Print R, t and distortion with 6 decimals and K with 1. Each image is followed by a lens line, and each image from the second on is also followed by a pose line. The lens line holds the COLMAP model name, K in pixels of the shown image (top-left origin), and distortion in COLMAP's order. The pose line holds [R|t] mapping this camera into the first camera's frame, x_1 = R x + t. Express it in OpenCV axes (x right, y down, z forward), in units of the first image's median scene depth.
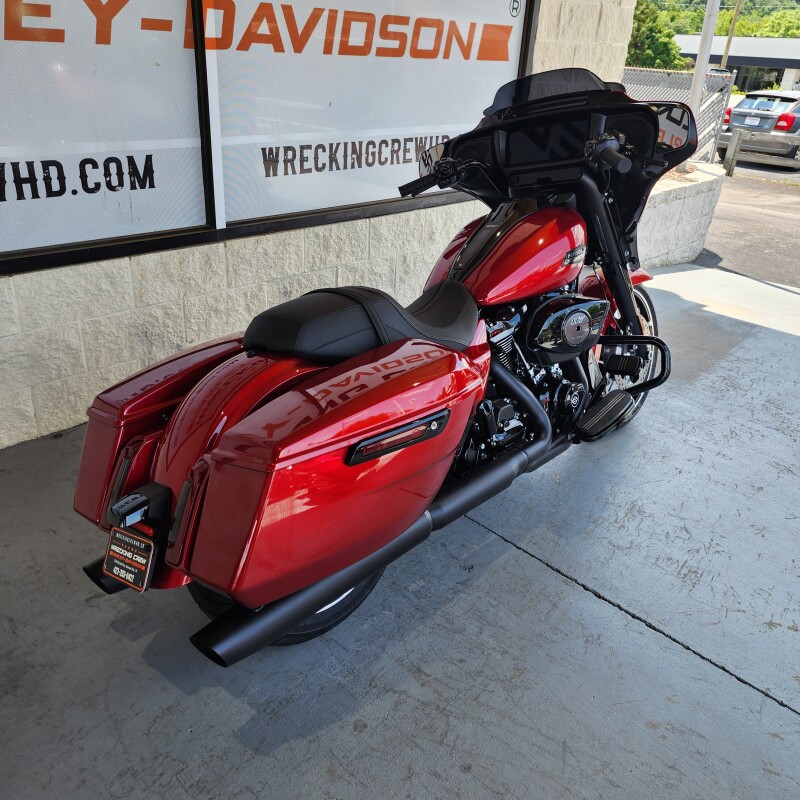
lens RADIAL K [[718.6, 0, 395.8], [0, 718.6, 385.8], [0, 0, 1]] dist [0.060444, -0.047350]
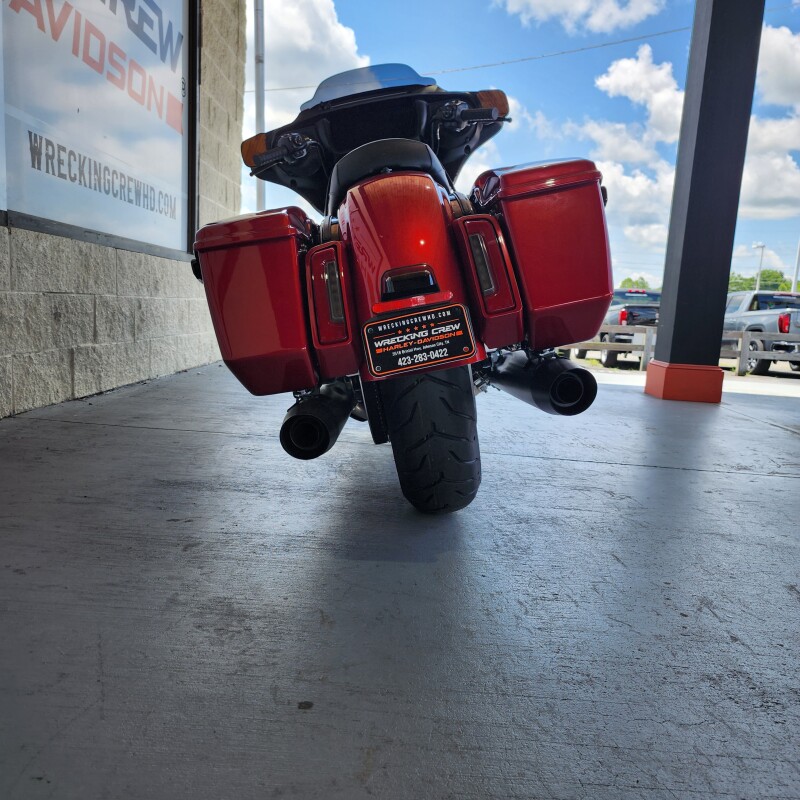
lens RADIAL K [[718.6, 0, 397.6], [0, 718.6, 393.1], [0, 0, 1]] dist [0.060444, -0.047350]
pose [[0.735756, -0.096597, 0.670322, -0.496923], [0.275252, 0.946993, -0.165654, 0.224554], [-0.618789, 0.306388, 0.723344, 0.244439]]
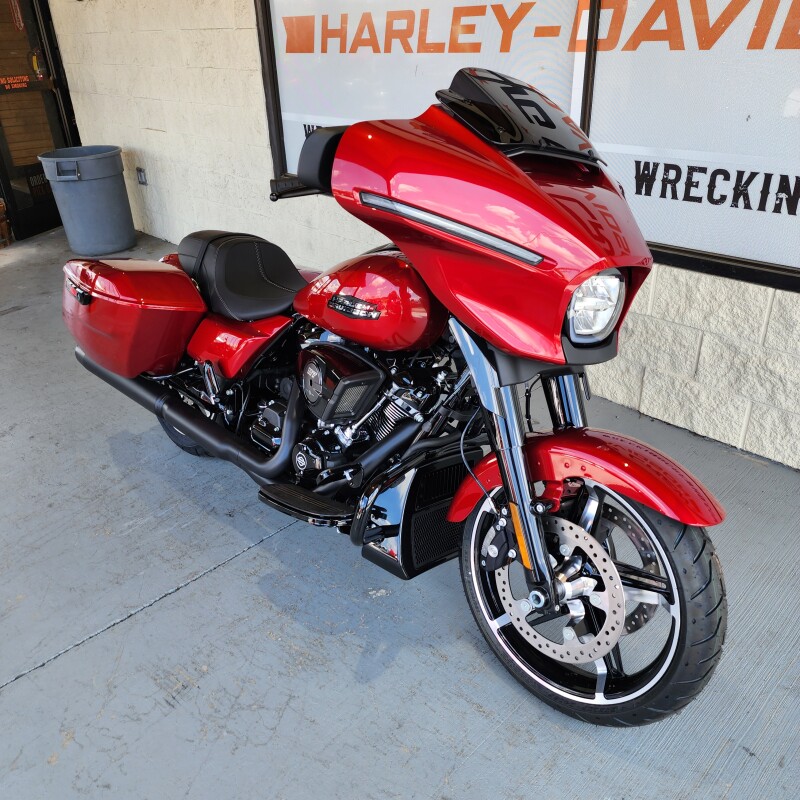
lens RADIAL K [[718.6, 0, 405.6], [0, 718.6, 392.3], [0, 0, 1]] dist [0.060444, -0.047350]
pose [[-0.045152, 0.396804, -0.916792, 0.803927], [-0.403680, 0.832215, 0.380079, -0.339724], [0.913785, 0.387252, 0.122606, 0.799378]]
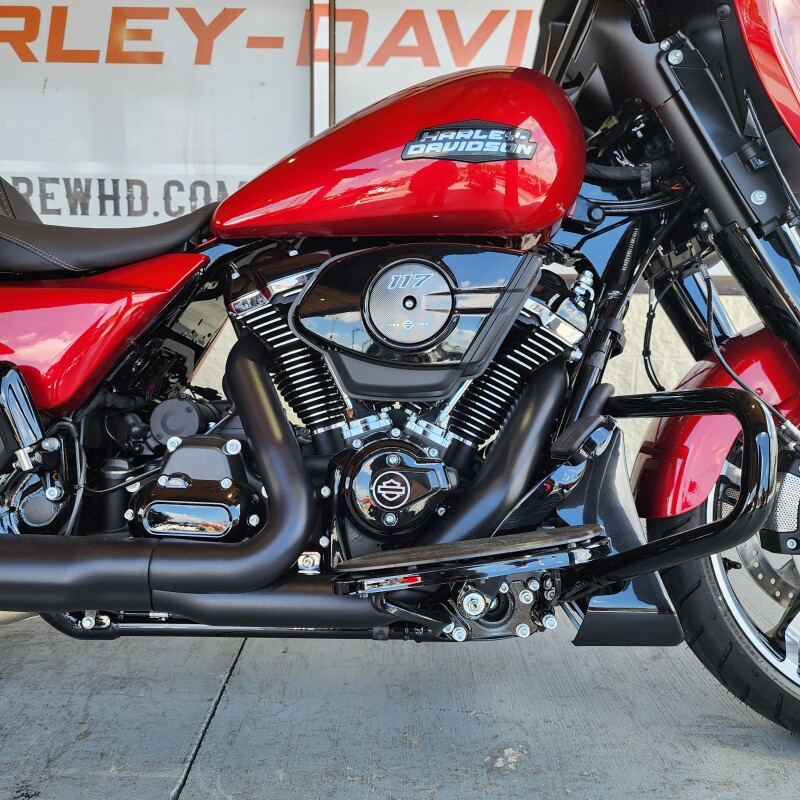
lens RADIAL K [[718.6, 0, 390.1], [0, 718.6, 380.3], [0, 0, 1]] dist [0.060444, -0.047350]
pose [[0.676045, 0.054484, -0.734843, 0.426311], [-0.293870, 0.934457, -0.201072, 0.034182], [0.675724, 0.351883, 0.647746, 0.601815]]
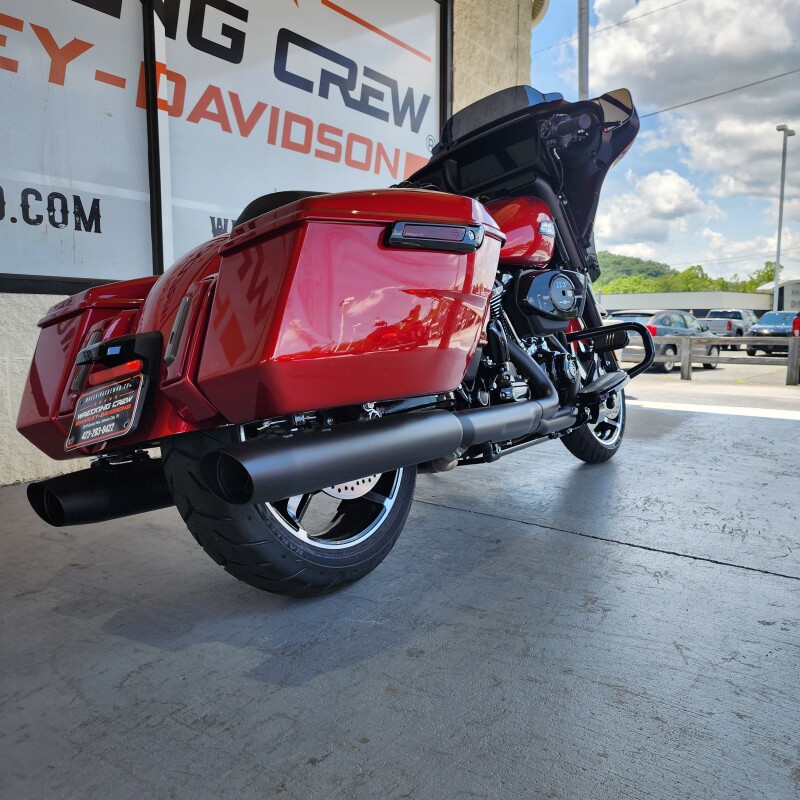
lens RADIAL K [[718.6, 0, 411.9], [0, 718.6, 384.8], [0, 0, 1]] dist [0.060444, -0.047350]
pose [[0.985479, -0.065879, 0.156498, -0.089184], [0.115053, 0.936907, -0.330103, 0.268592], [-0.124877, 0.343315, 0.930882, 0.124716]]
